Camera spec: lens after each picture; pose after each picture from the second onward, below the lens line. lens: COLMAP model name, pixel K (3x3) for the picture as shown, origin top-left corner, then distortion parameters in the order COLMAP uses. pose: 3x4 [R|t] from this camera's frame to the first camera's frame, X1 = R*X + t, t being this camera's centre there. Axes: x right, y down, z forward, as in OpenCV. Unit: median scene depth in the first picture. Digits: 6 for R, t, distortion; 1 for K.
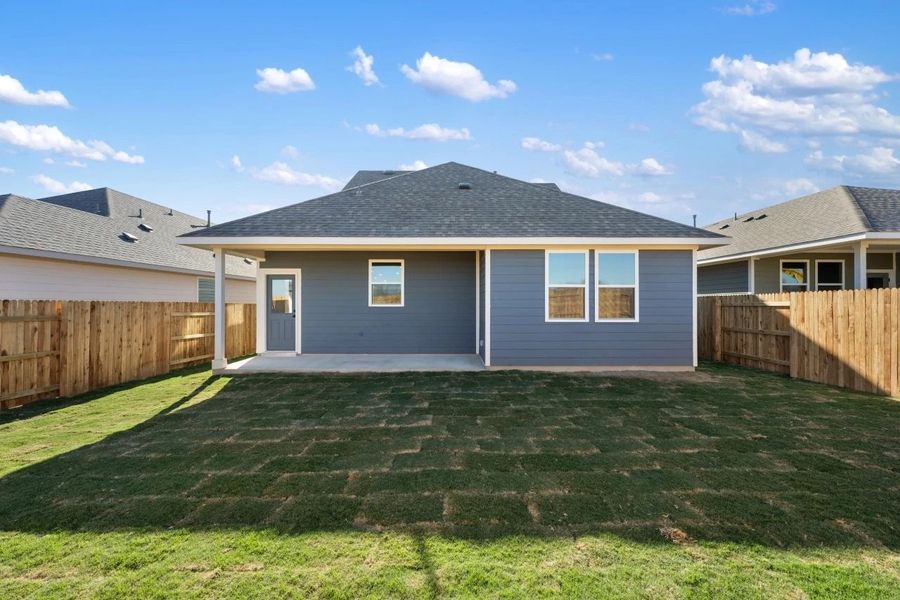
lens RADIAL K [[355.8, 0, 448.5], [0, 355.8, 301.3], [0, 0, 1]] dist [-0.000792, 0.000047]
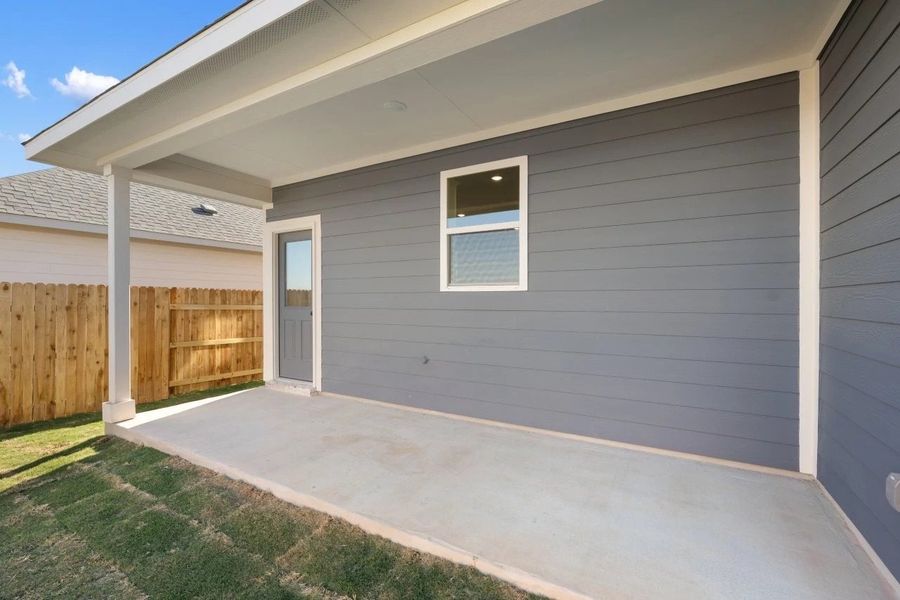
lens RADIAL K [[388.4, 0, 450.0], [0, 388.4, 300.0], [0, 0, 1]] dist [-0.000360, -0.000097]
pose [[0.858710, -0.000508, -0.512462, 0.004248], [0.003075, 0.999987, 0.004161, 0.022130], [0.512453, -0.005149, 0.858700, 0.640731]]
